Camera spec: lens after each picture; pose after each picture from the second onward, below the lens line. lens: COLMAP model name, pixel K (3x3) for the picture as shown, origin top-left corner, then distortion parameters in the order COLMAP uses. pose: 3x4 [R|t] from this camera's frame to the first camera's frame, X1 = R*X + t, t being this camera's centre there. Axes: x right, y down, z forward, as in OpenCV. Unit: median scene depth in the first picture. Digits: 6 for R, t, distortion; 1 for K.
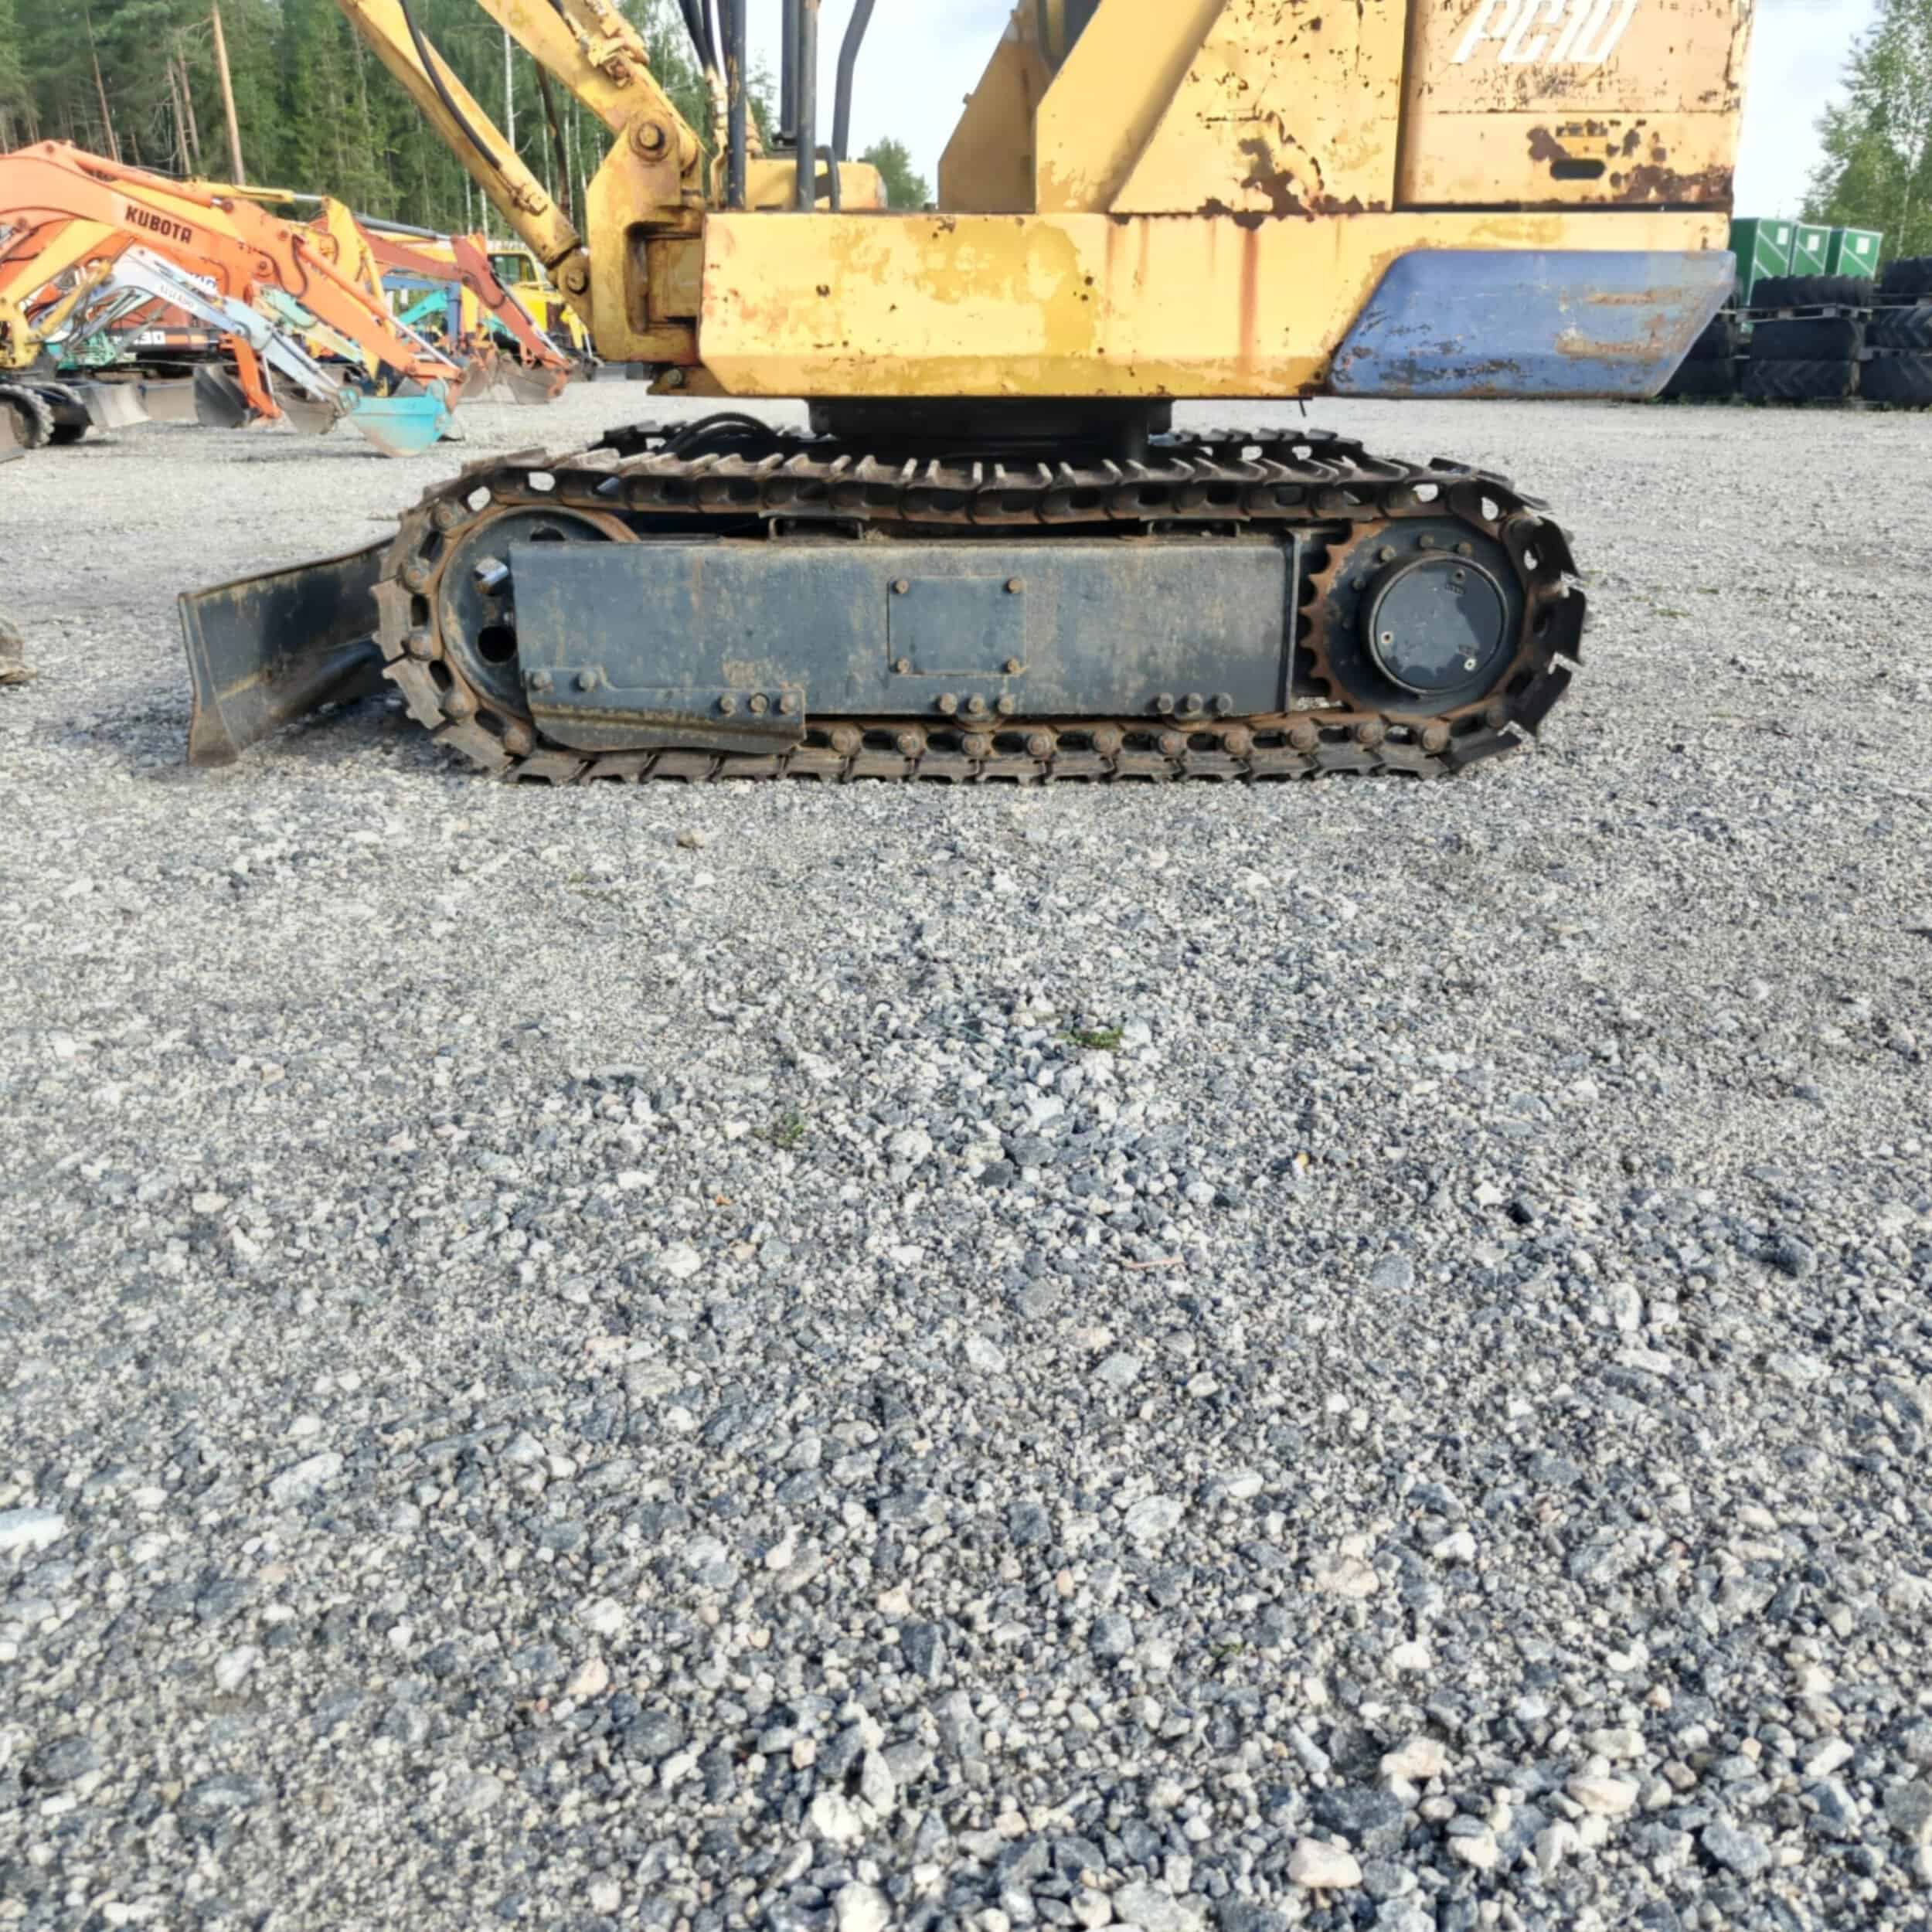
lens RADIAL K [[1811.2, 0, 966.0], [0, 1811.2, 966.0], [0, 0, 1]] dist [0.007070, 0.013173]
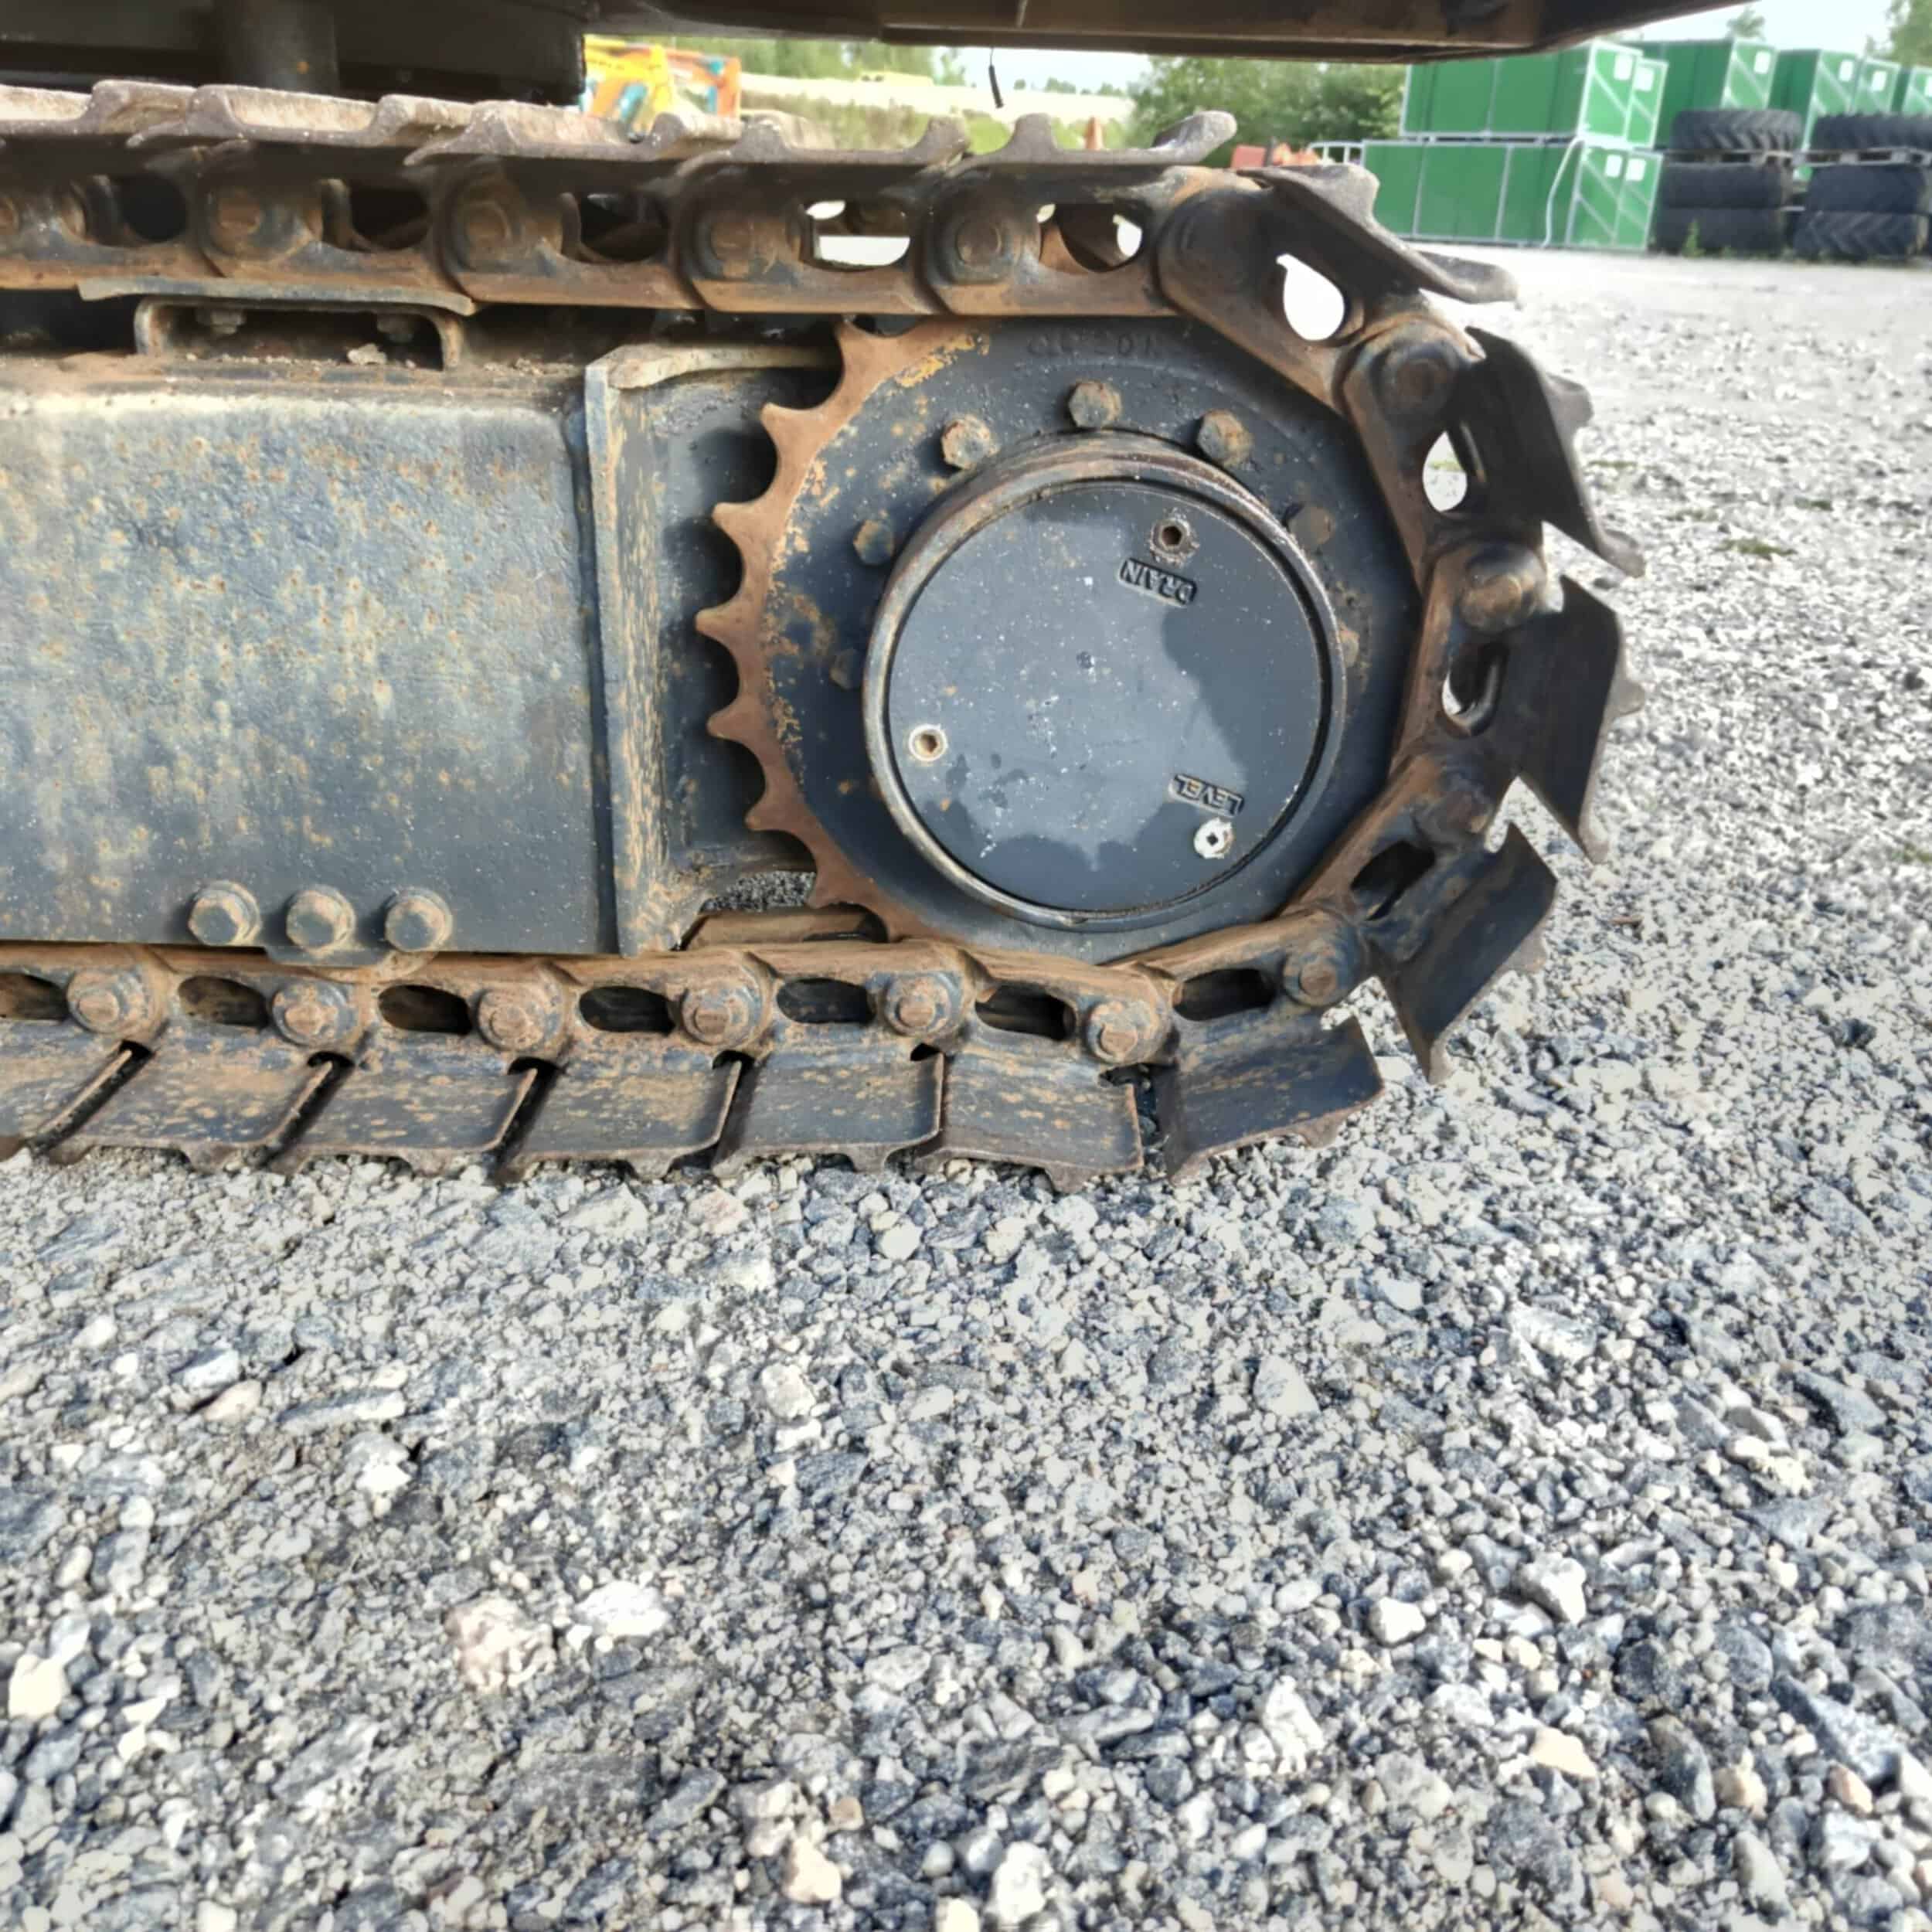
lens RADIAL K [[1811.2, 0, 966.0], [0, 1811.2, 966.0], [0, 0, 1]] dist [0.007070, 0.013173]
pose [[0.999518, 0.030790, 0.003978, 0.231594], [-0.031005, 0.996519, 0.077386, -0.163001], [-0.001581, -0.077472, 0.996993, 0.688636]]
